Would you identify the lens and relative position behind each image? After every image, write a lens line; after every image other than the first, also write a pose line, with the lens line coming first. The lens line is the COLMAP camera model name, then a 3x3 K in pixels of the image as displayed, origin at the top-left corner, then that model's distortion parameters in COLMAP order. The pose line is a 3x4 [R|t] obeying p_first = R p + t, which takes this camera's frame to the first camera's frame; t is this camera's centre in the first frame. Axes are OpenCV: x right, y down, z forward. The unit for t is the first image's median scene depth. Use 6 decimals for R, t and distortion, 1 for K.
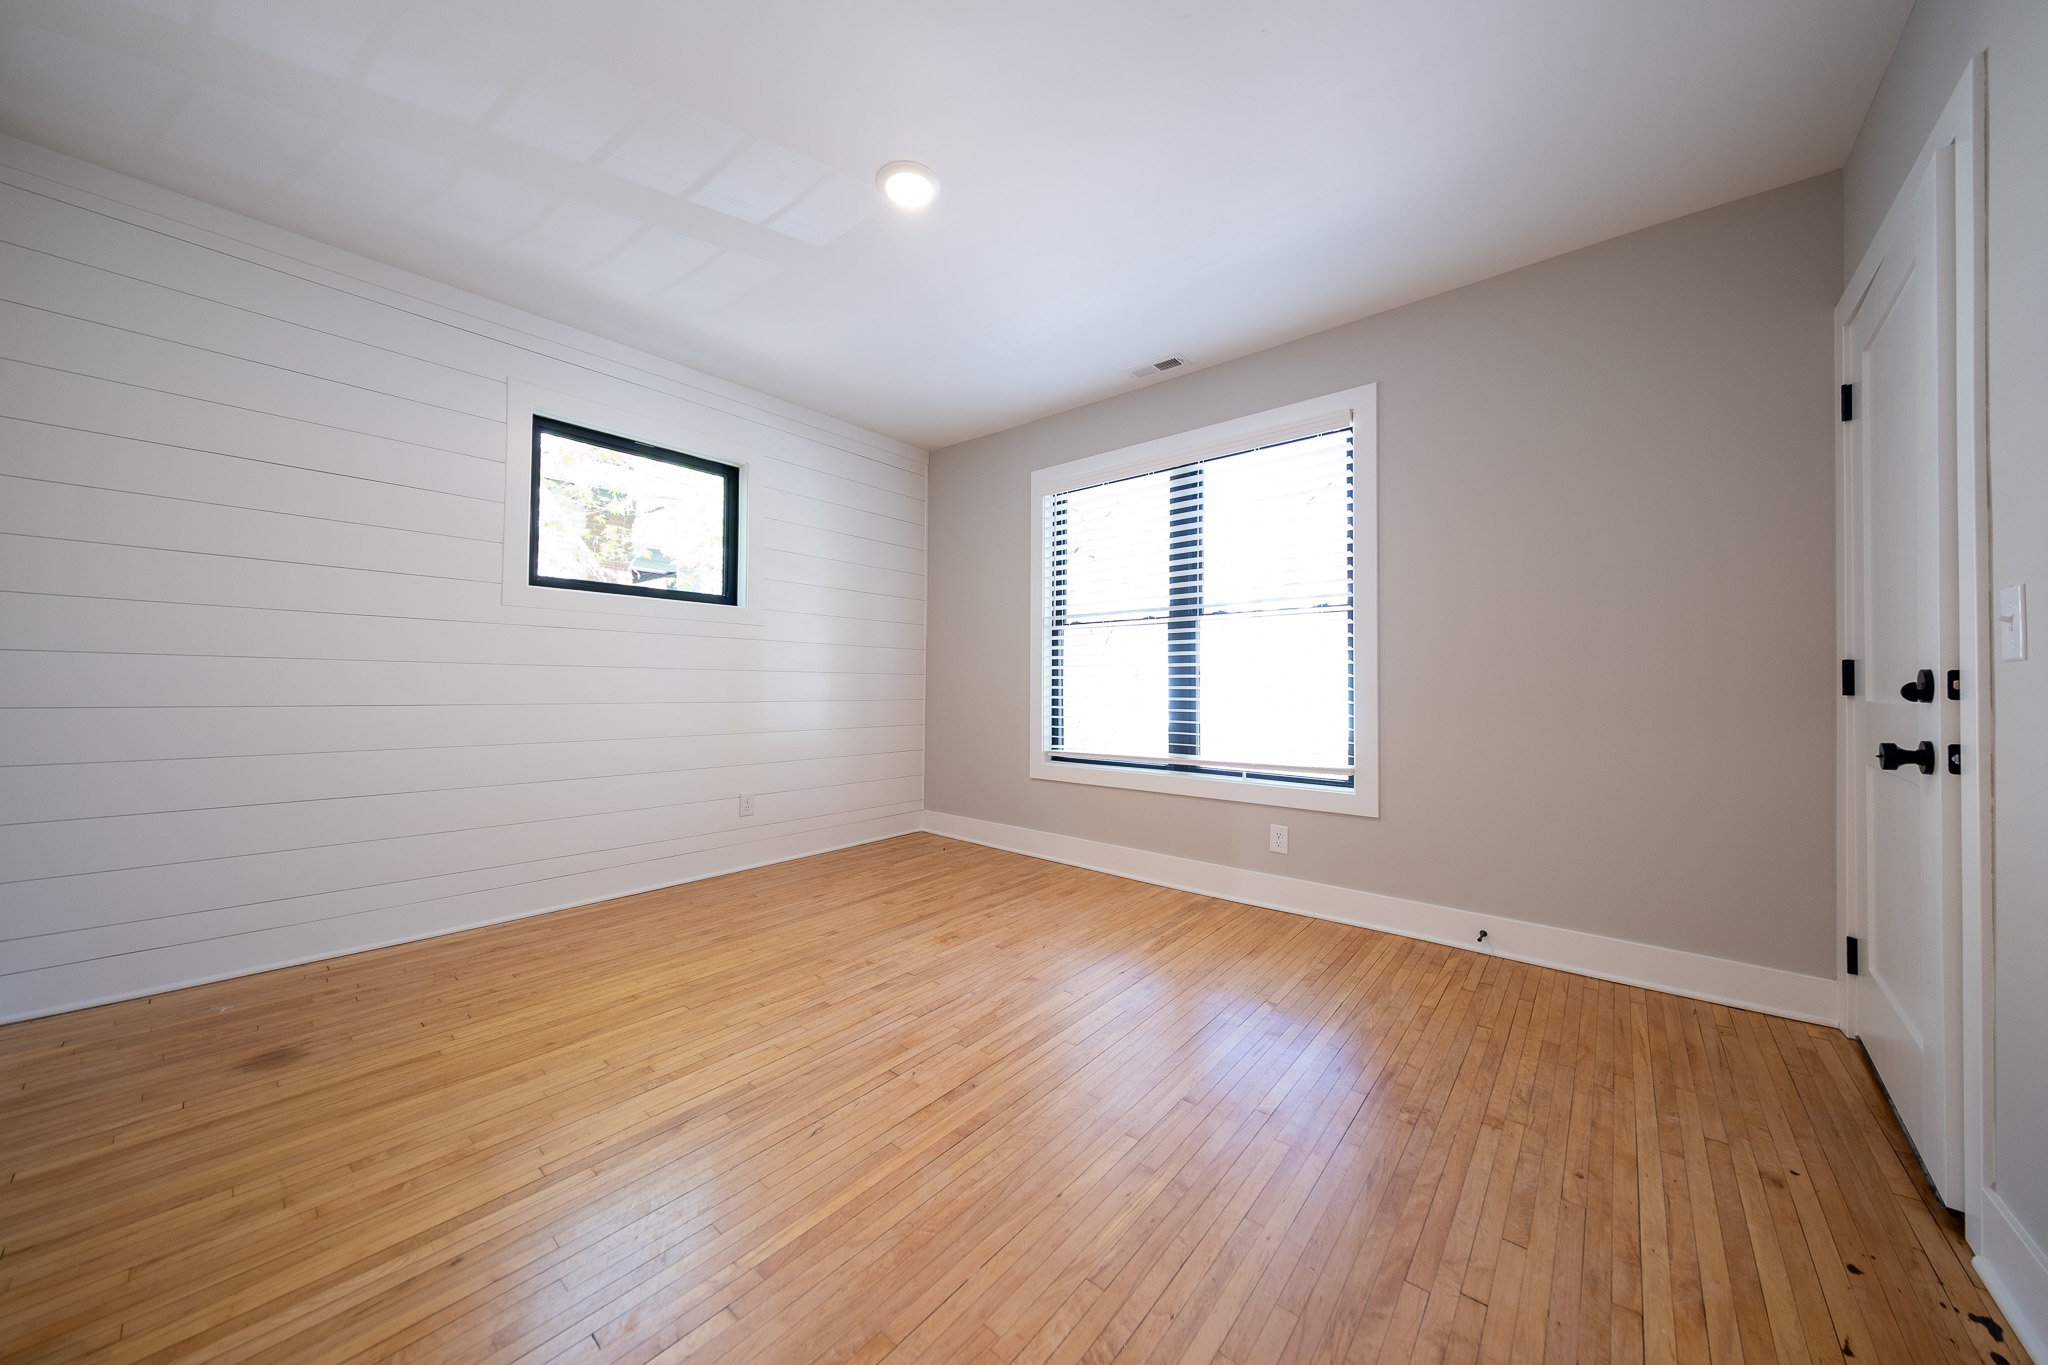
lens RADIAL K [[702.1, 0, 1018.0], [0, 702.1, 676.6], [0, 0, 1]] dist [0.015226, -0.003441]
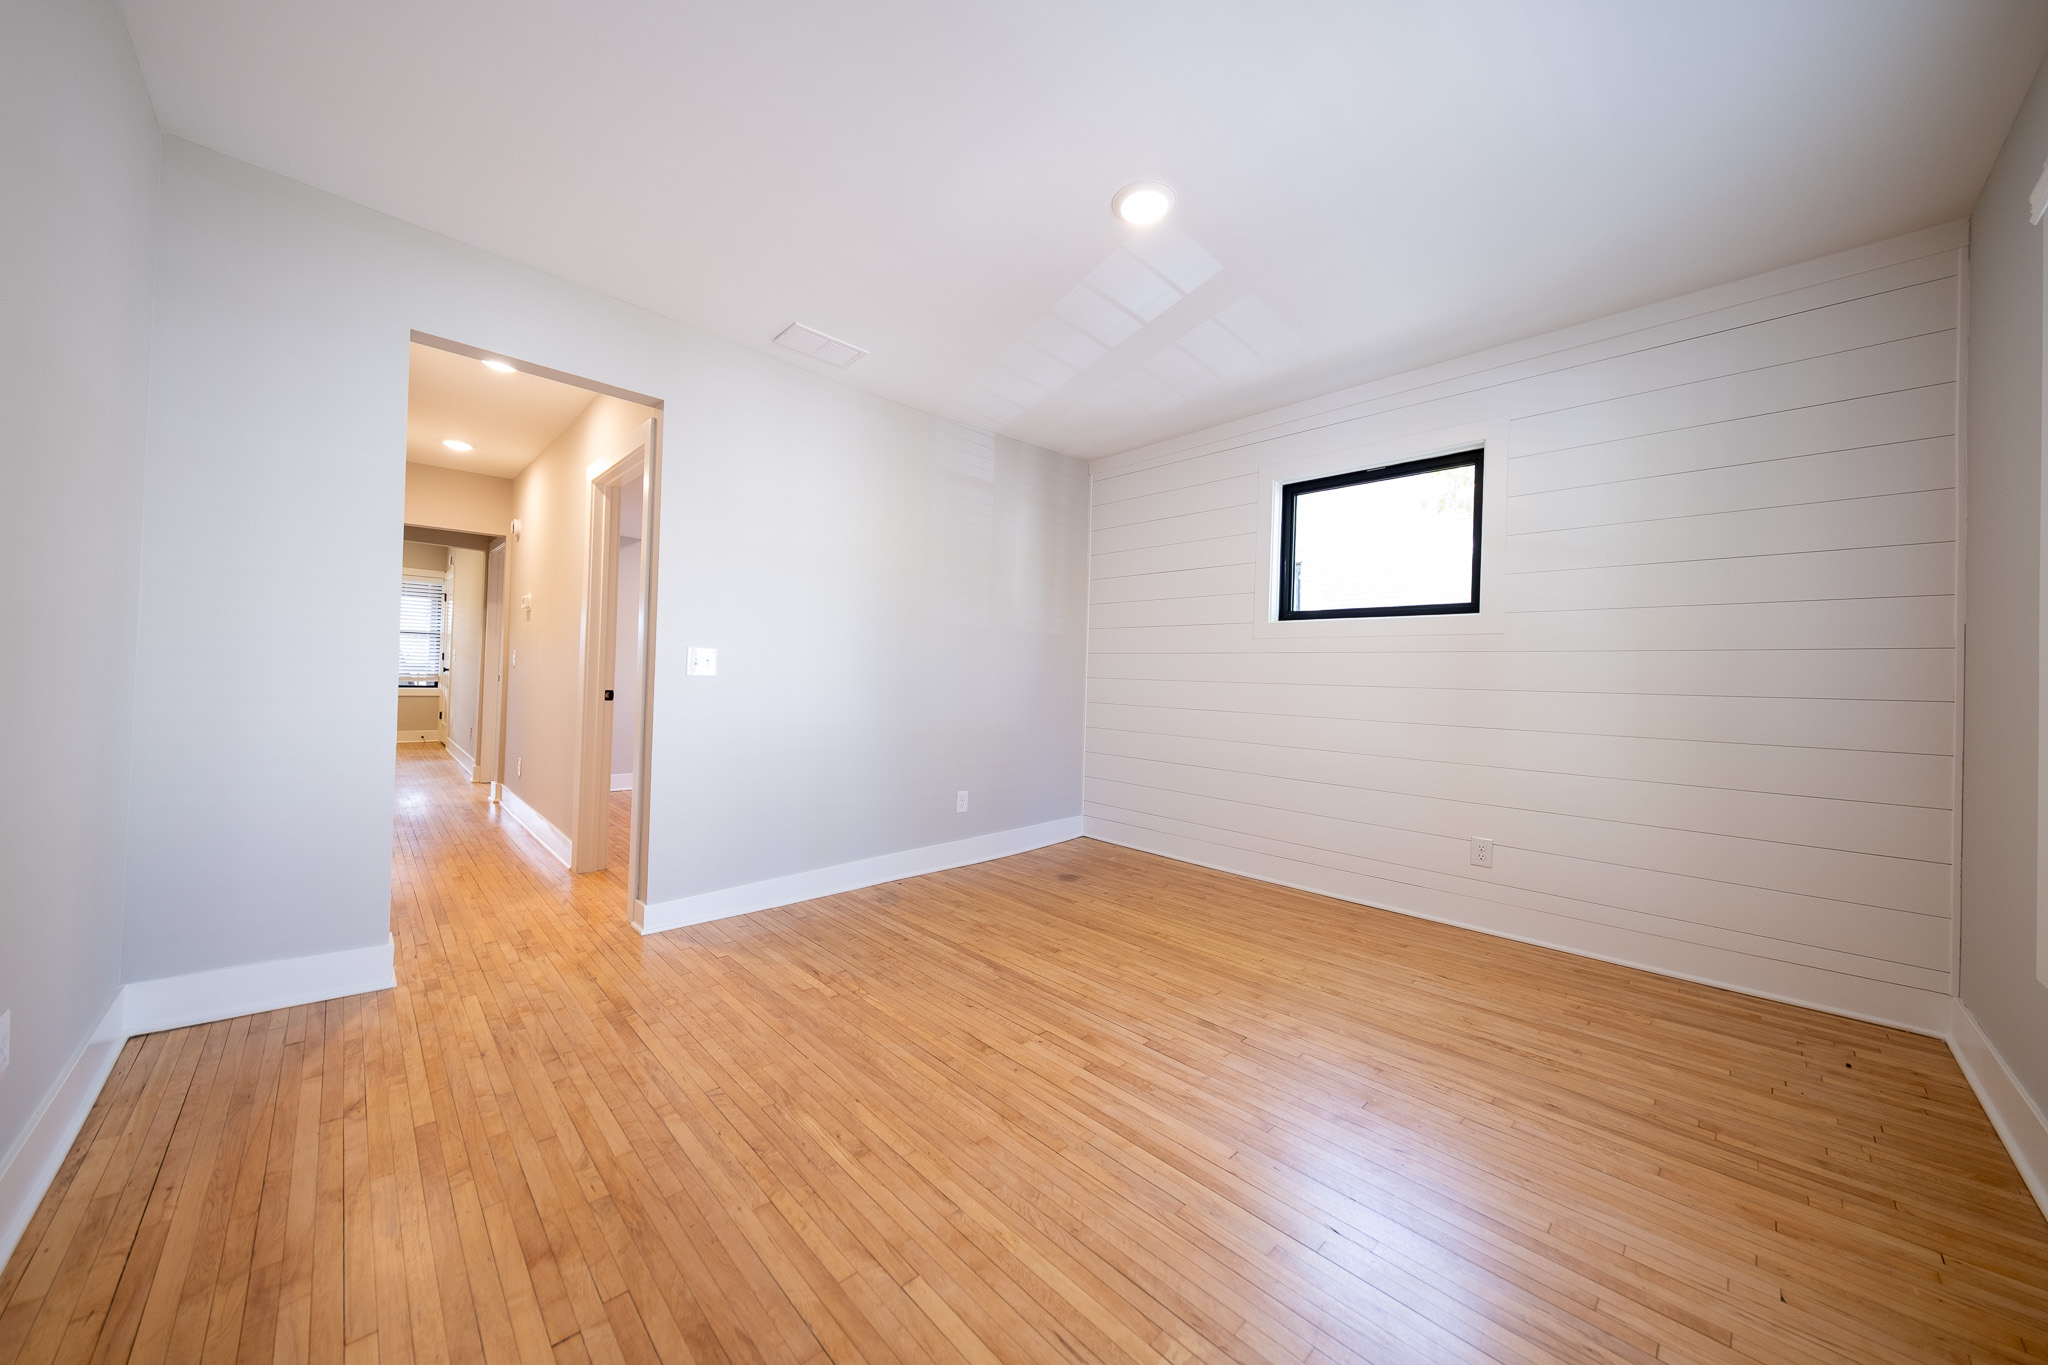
lens RADIAL K [[702.1, 0, 1018.0], [0, 702.1, 676.6], [0, 0, 1]] dist [0.015226, -0.003441]
pose [[-0.108617, -0.019362, -0.993895, 0.714033], [-0.021114, 0.999630, -0.017166, 0.002339], [0.993859, 0.019121, -0.108986, 0.784618]]
